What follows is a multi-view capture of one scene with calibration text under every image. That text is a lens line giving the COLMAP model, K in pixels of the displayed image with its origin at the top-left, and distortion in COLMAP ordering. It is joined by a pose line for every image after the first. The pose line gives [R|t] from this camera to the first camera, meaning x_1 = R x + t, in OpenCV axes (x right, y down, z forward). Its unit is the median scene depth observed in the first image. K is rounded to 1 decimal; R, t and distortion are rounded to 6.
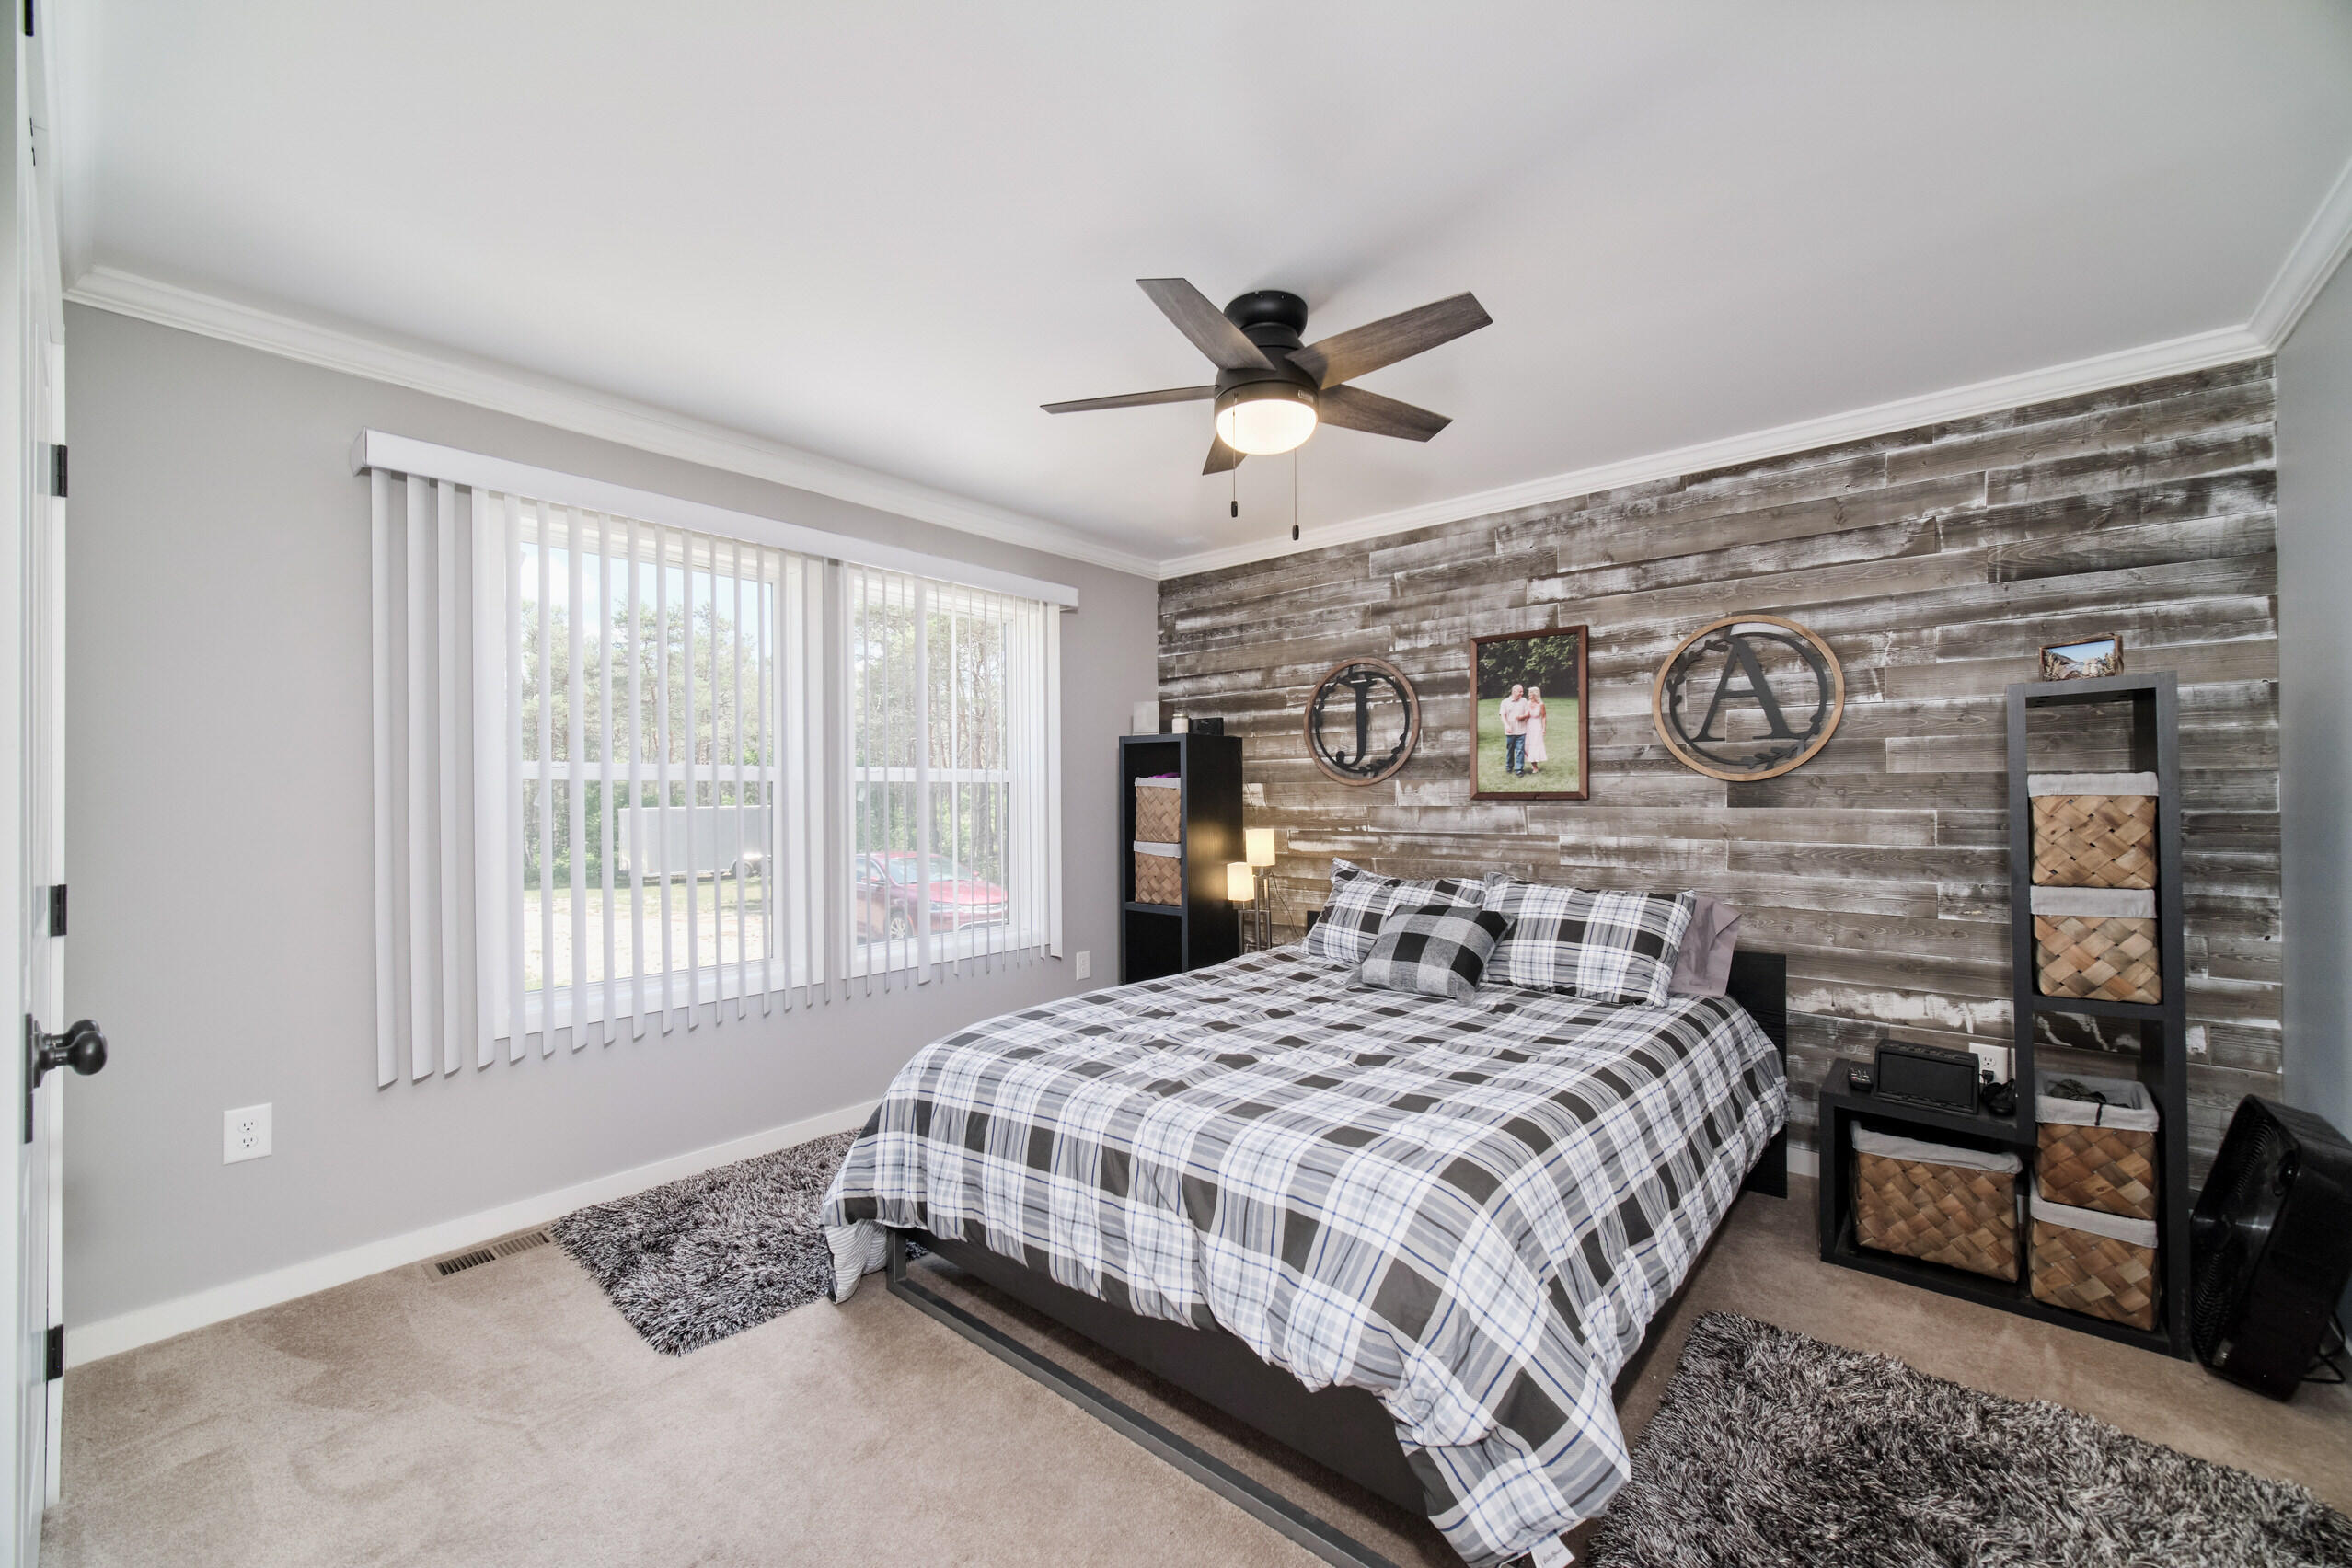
lens RADIAL K [[915.0, 0, 1178.3], [0, 915.0, 794.2], [0, 0, 1]] dist [-0.001811, -0.000073]
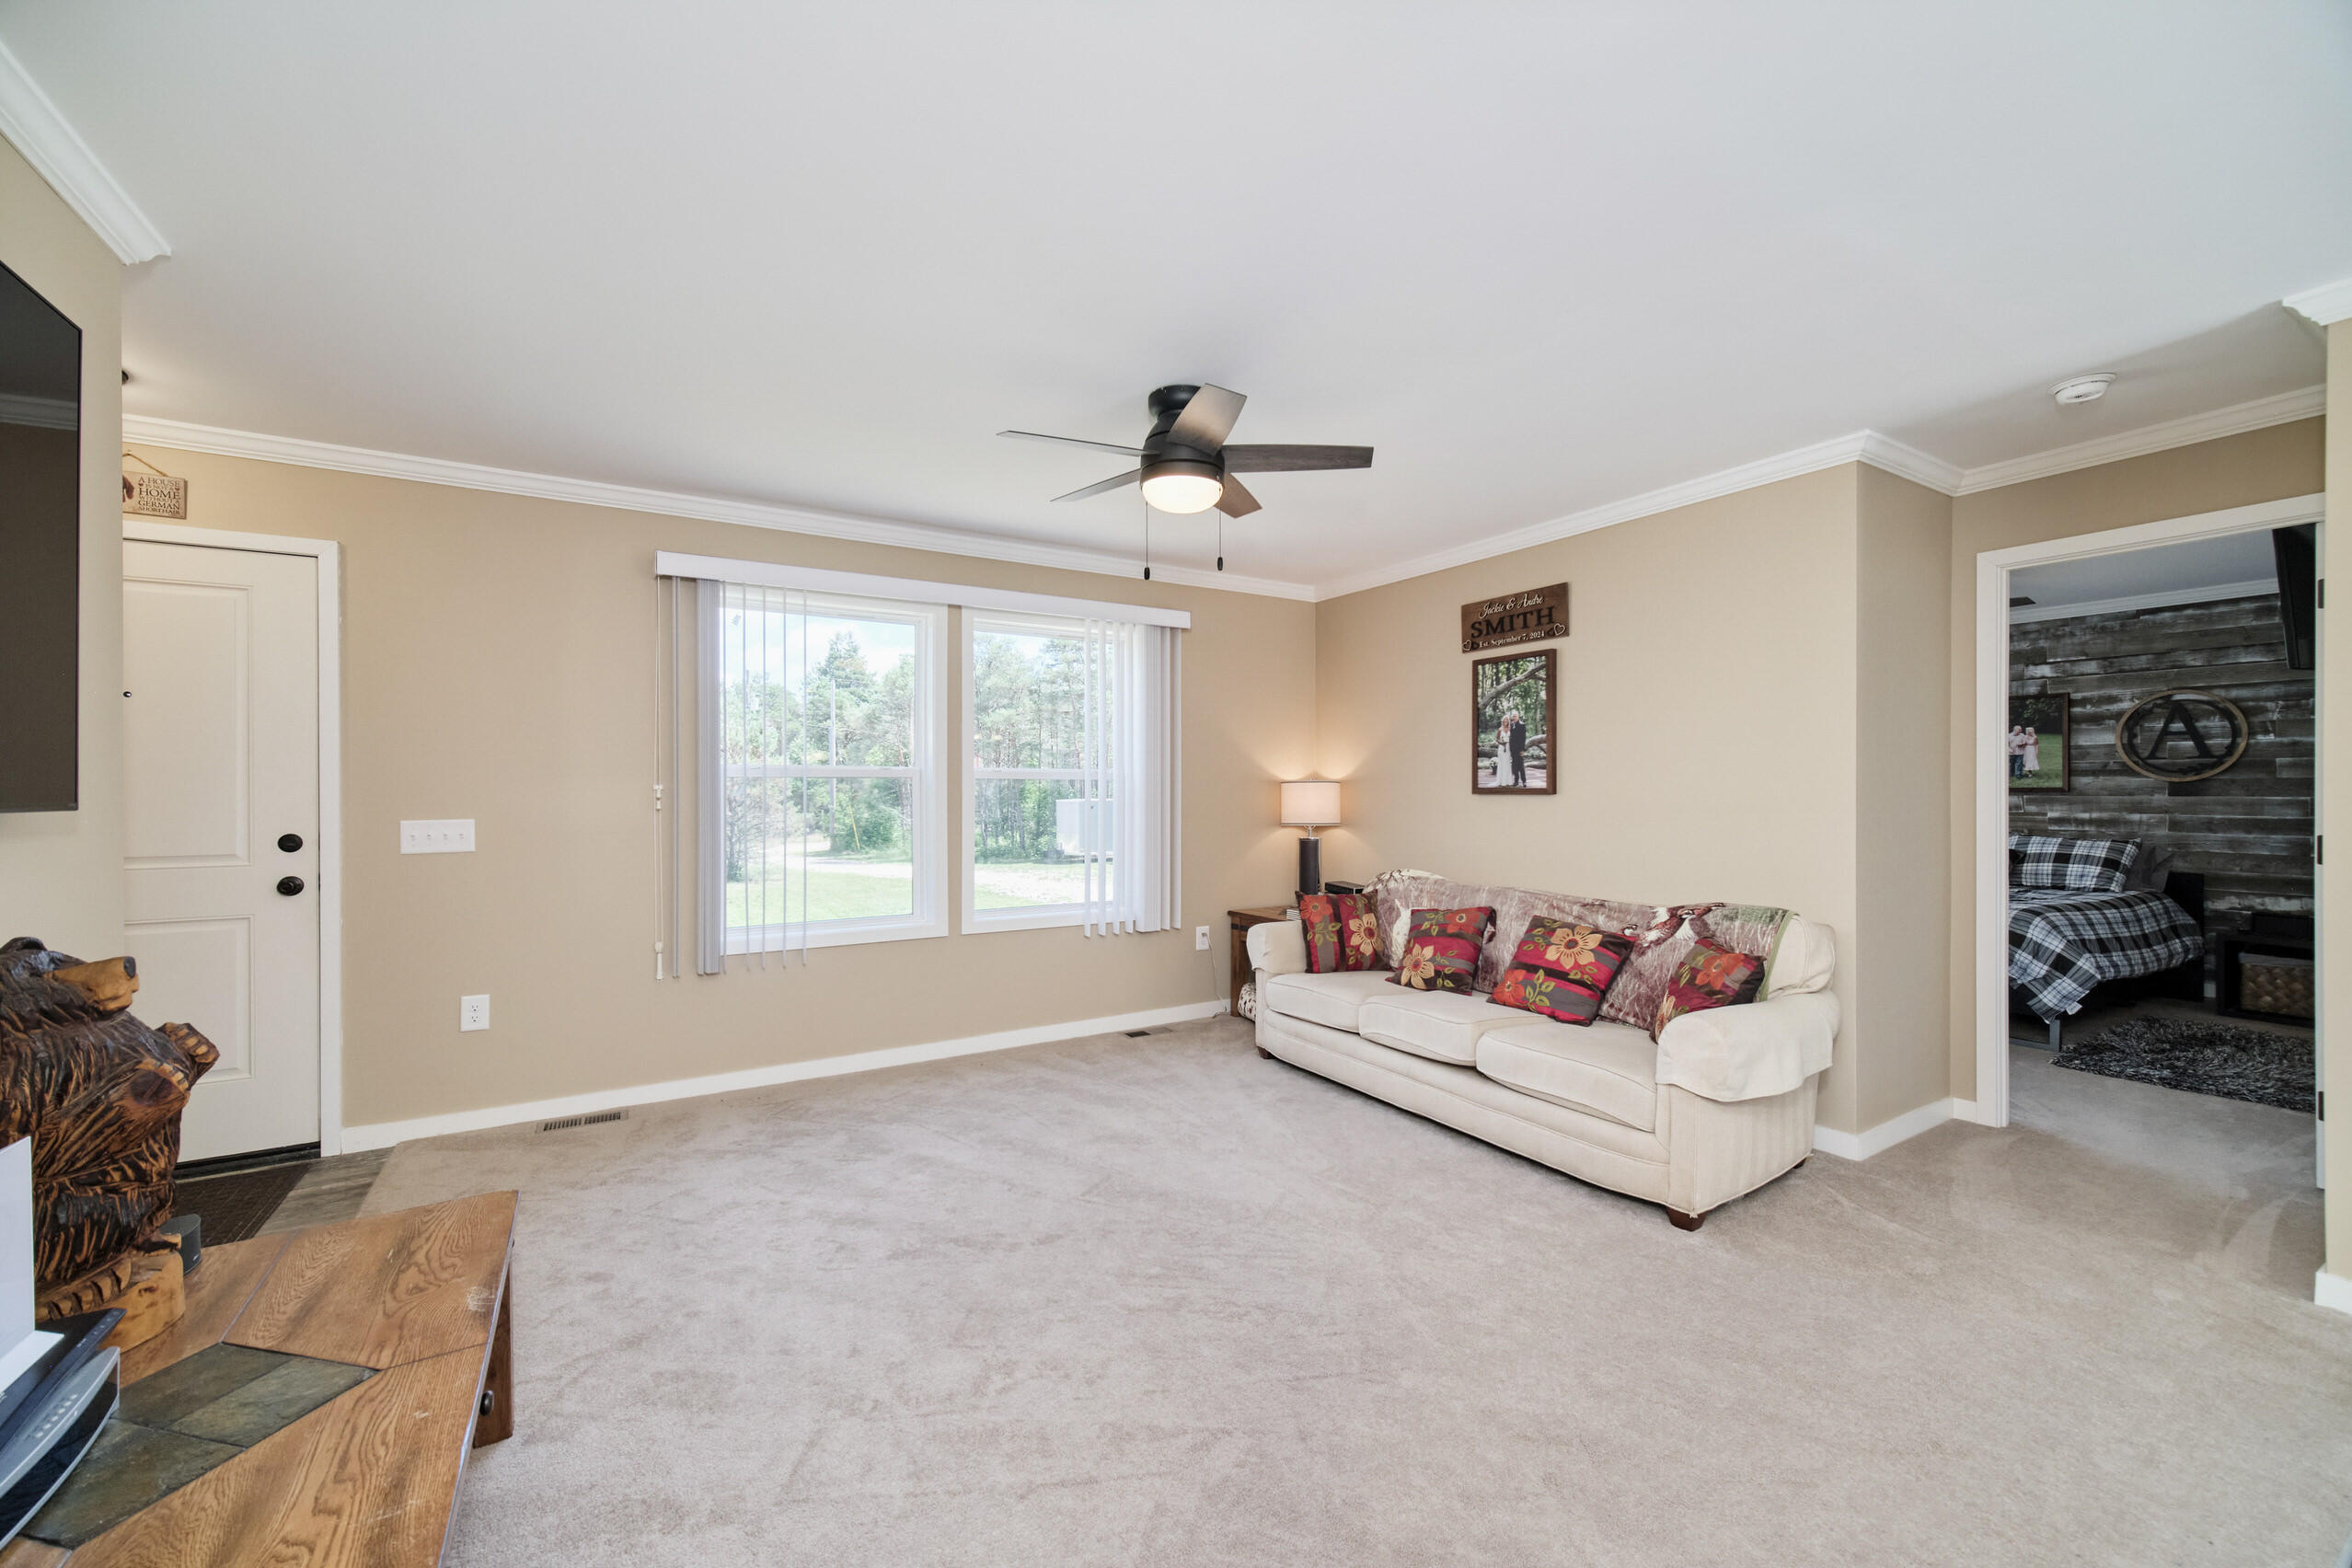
lens RADIAL K [[915.0, 0, 1178.3], [0, 915.0, 794.2], [0, 0, 1]] dist [-0.001811, -0.000073]
pose [[0.947528, 0.002816, -0.319661, -0.613416], [-0.000809, 0.999979, 0.006412, 0.000485], [0.319672, -0.005817, 0.947510, -1.212090]]
